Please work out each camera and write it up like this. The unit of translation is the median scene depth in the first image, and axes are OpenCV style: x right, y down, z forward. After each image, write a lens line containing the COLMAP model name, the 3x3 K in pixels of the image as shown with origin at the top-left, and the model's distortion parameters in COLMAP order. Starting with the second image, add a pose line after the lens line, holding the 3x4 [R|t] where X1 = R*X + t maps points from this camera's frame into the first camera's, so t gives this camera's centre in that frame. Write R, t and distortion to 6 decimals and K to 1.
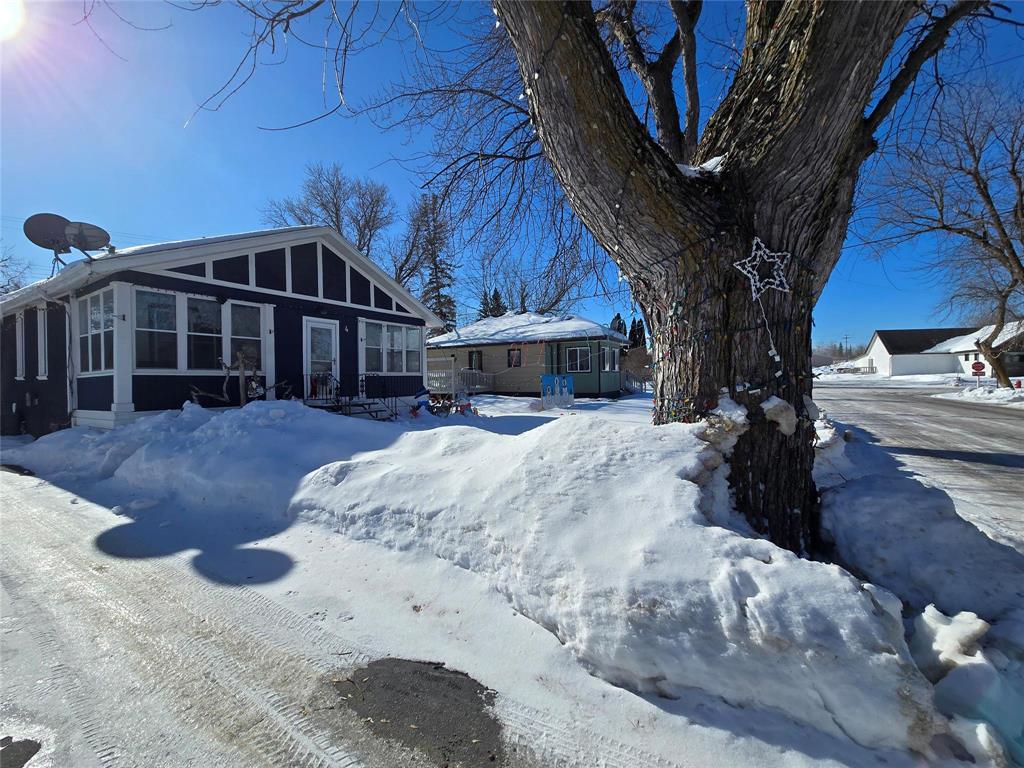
lens RADIAL K [[415.1, 0, 512.5], [0, 415.1, 380.5], [0, 0, 1]] dist [0.005882, 0.000034]
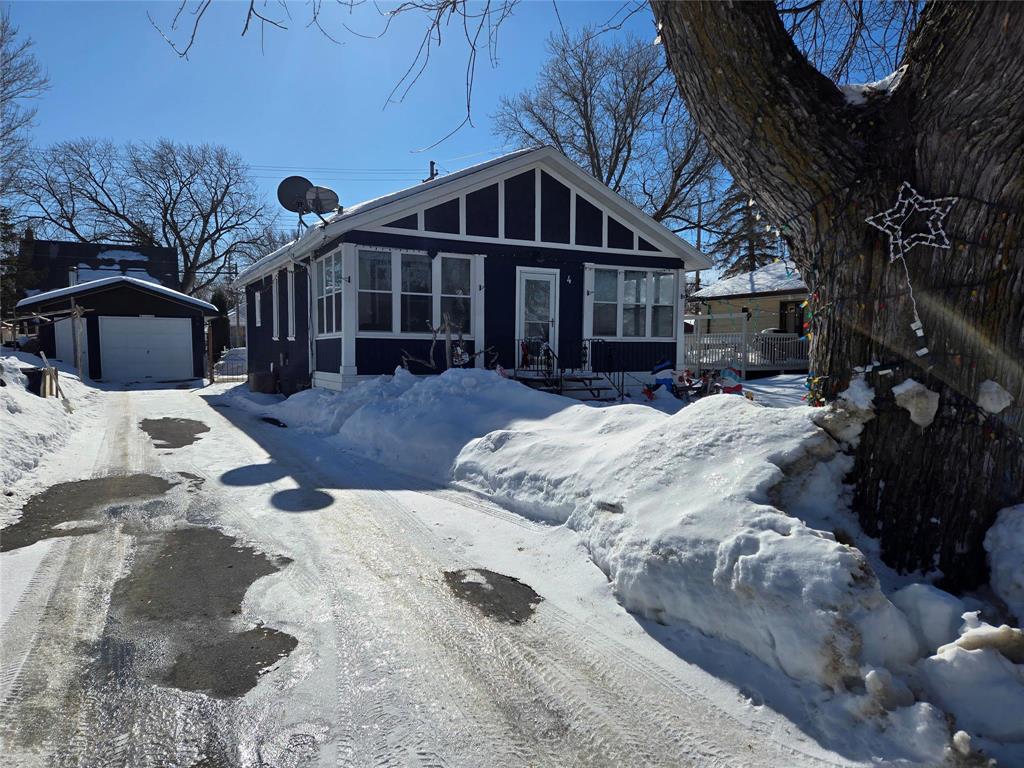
lens RADIAL K [[680.6, 0, 512.0], [0, 680.6, 384.0], [0, 0, 1]] dist [0.098966, -0.060141]
pose [[0.861525, 0.046529, -0.505578, 0.279234], [-0.019568, 0.998095, 0.058512, -0.007586], [0.507337, -0.040516, 0.860794, -0.254035]]
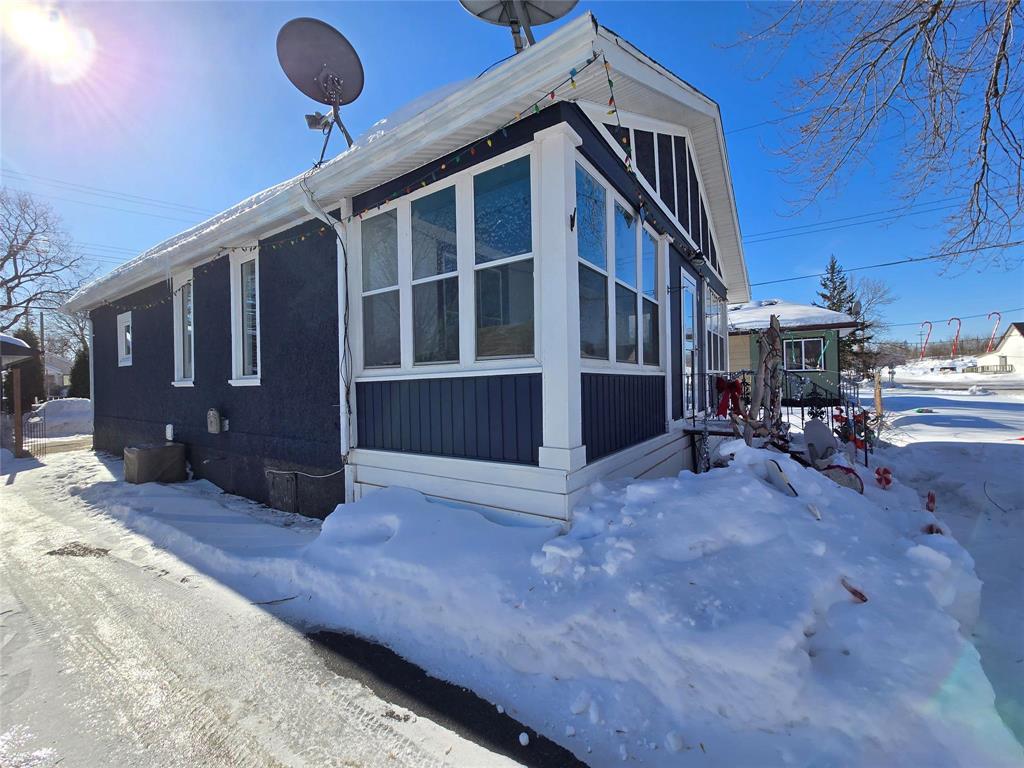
lens RADIAL K [[415.1, 0, 512.5], [0, 415.1, 380.5], [0, 0, 1]] dist [0.005882, 0.000034]
pose [[0.998436, -0.006217, -0.055552, -1.161569], [0.005811, 0.999955, -0.007465, -0.003555], [0.055596, 0.007131, 0.998428, 0.744515]]
